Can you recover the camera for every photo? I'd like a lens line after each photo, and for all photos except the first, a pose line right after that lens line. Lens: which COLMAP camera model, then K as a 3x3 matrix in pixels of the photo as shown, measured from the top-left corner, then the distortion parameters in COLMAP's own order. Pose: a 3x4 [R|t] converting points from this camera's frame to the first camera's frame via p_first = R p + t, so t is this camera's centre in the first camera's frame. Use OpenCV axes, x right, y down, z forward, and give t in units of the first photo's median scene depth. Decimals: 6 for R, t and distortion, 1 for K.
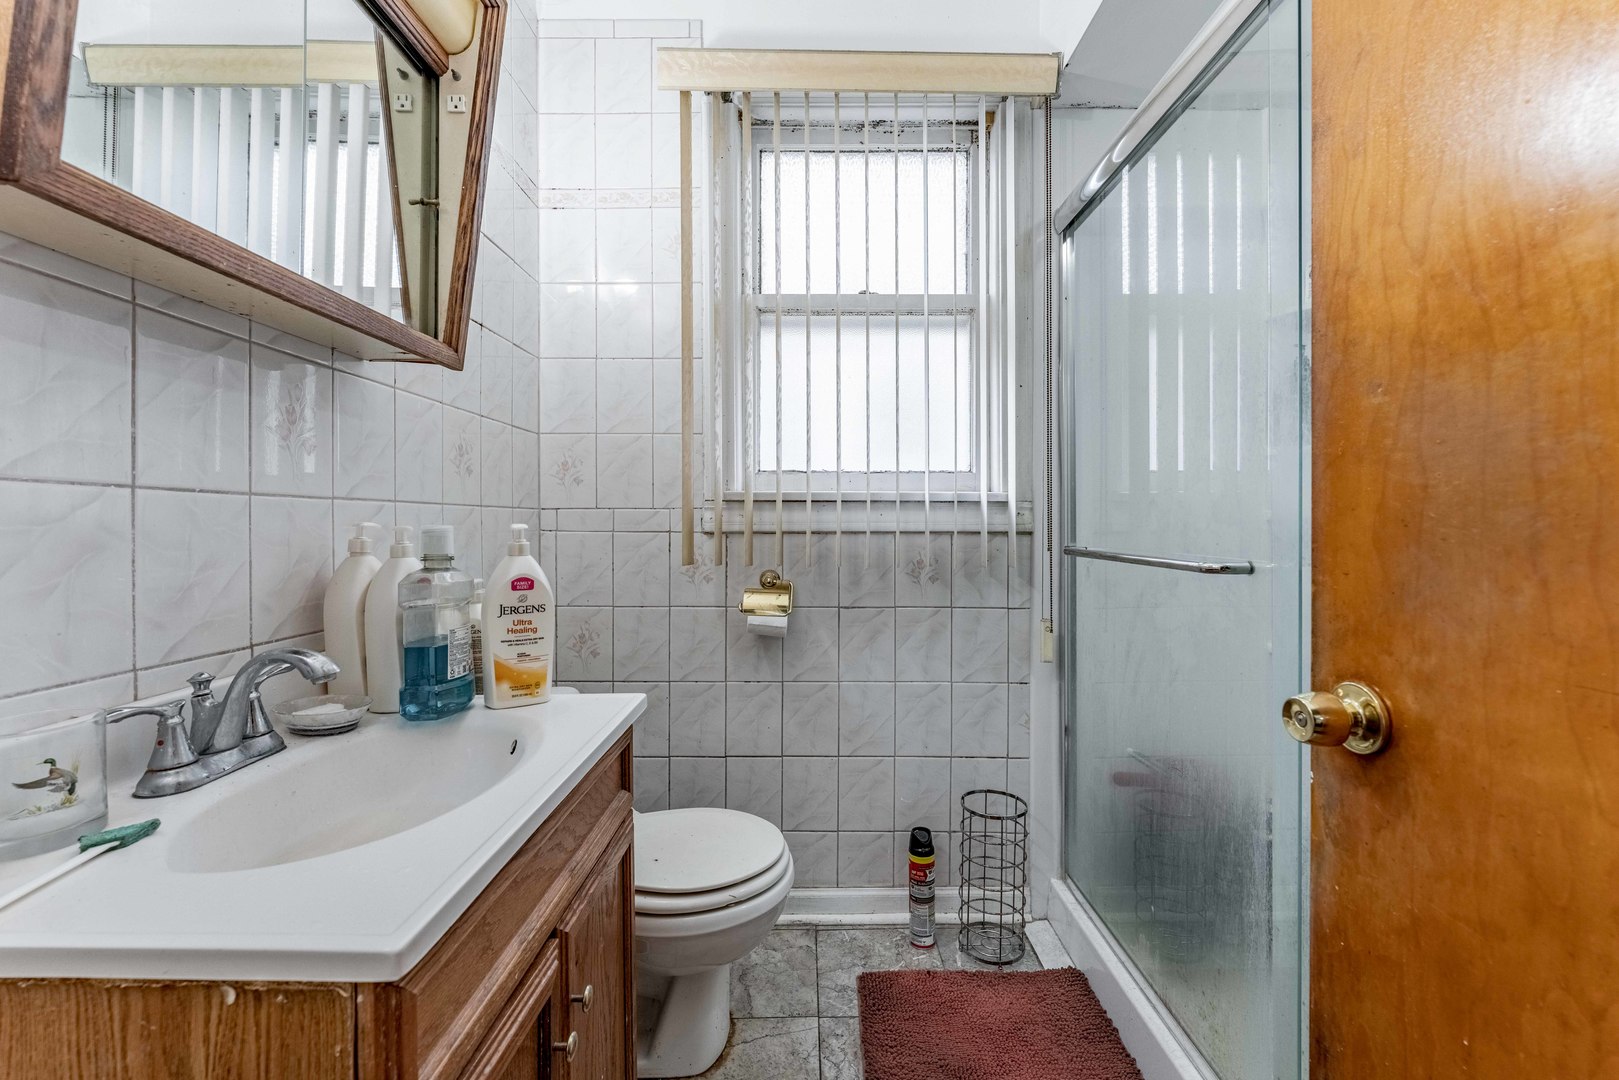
lens RADIAL K [[675.6, 0, 807.1], [0, 675.6, 529.2], [0, 0, 1]] dist [0.009305, -0.001674]
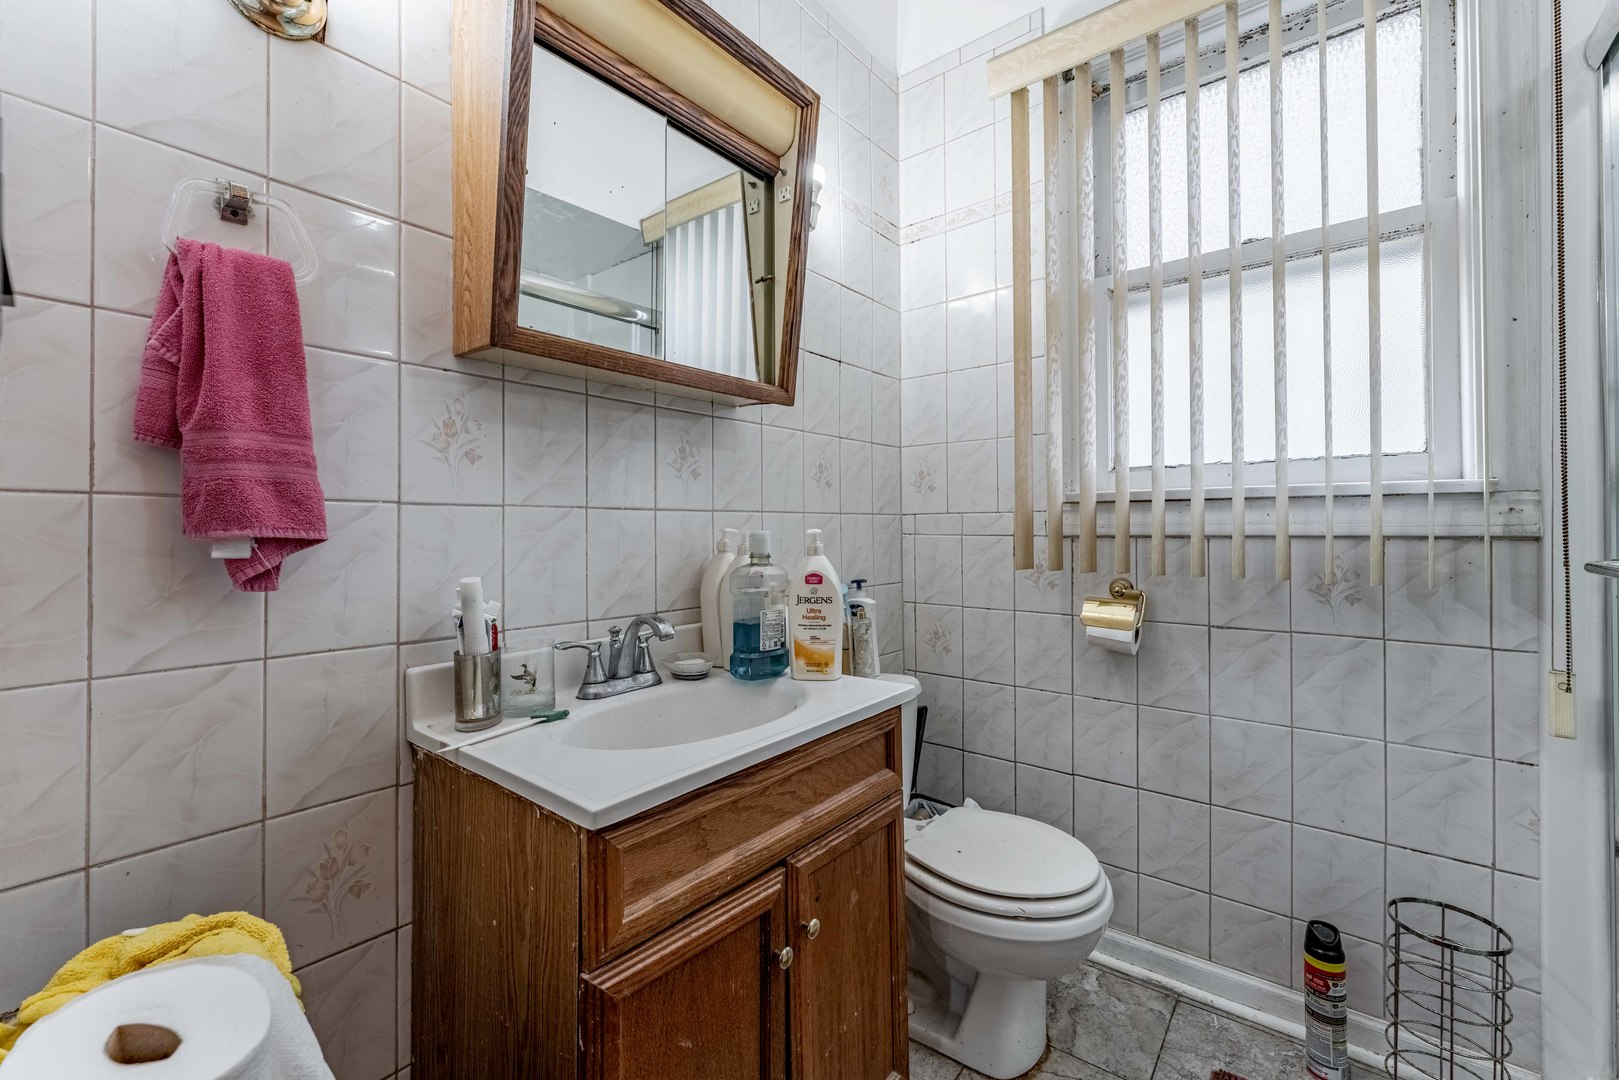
lens RADIAL K [[675.6, 0, 797.9], [0, 675.6, 530.2], [0, 0, 1]] dist [0.009305, -0.001674]
pose [[0.779593, -0.003119, -0.626278, 0.190557], [0.001348, 0.999994, -0.003302, -0.001069], [0.626285, 0.001730, 0.779593, 0.027664]]
